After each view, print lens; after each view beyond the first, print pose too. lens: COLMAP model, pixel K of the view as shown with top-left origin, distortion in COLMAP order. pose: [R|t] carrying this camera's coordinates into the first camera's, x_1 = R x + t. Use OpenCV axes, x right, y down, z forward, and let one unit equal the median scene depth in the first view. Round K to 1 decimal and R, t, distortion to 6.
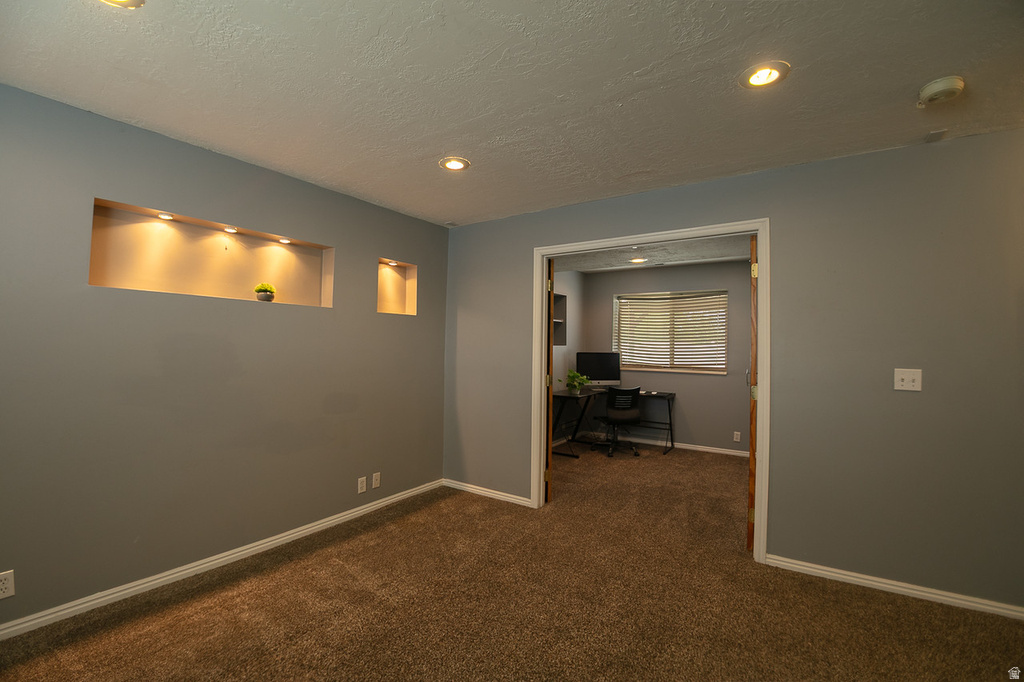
lens RADIAL K [[439.8, 0, 516.9], [0, 439.8, 344.4], [0, 0, 1]] dist [-0.004602, -0.000124]
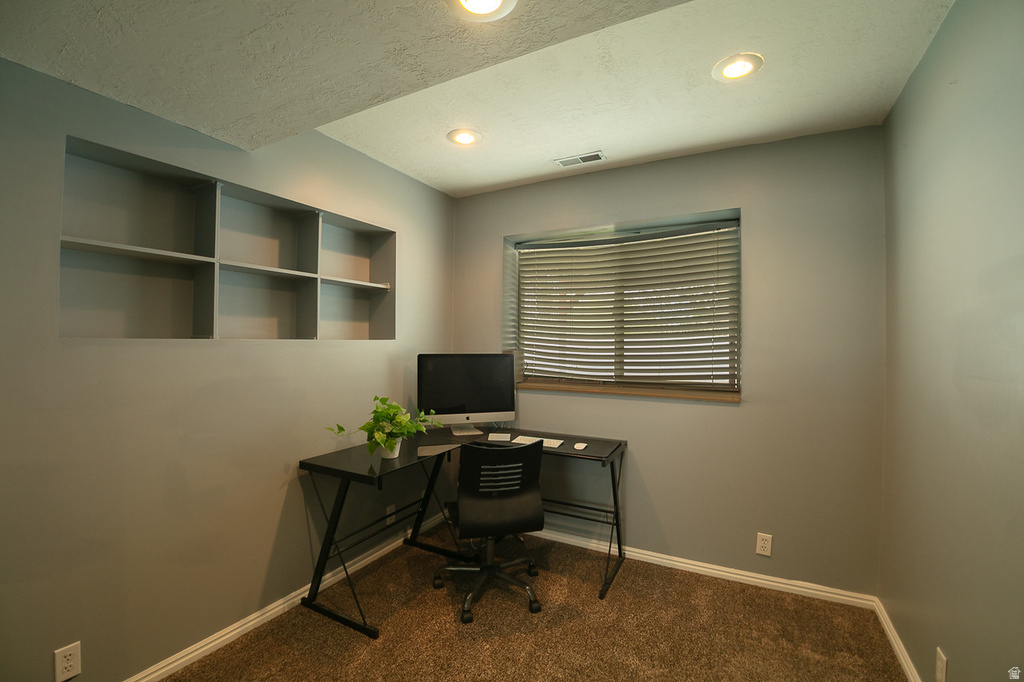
lens RADIAL K [[439.8, 0, 508.7], [0, 439.8, 339.2], [0, 0, 1]] dist [-0.004602, -0.000124]
pose [[0.996330, -0.006512, 0.085351, 0.196986], [0.006747, 0.999974, -0.002467, 0.004431], [-0.085332, 0.003034, 0.996348, 0.545732]]
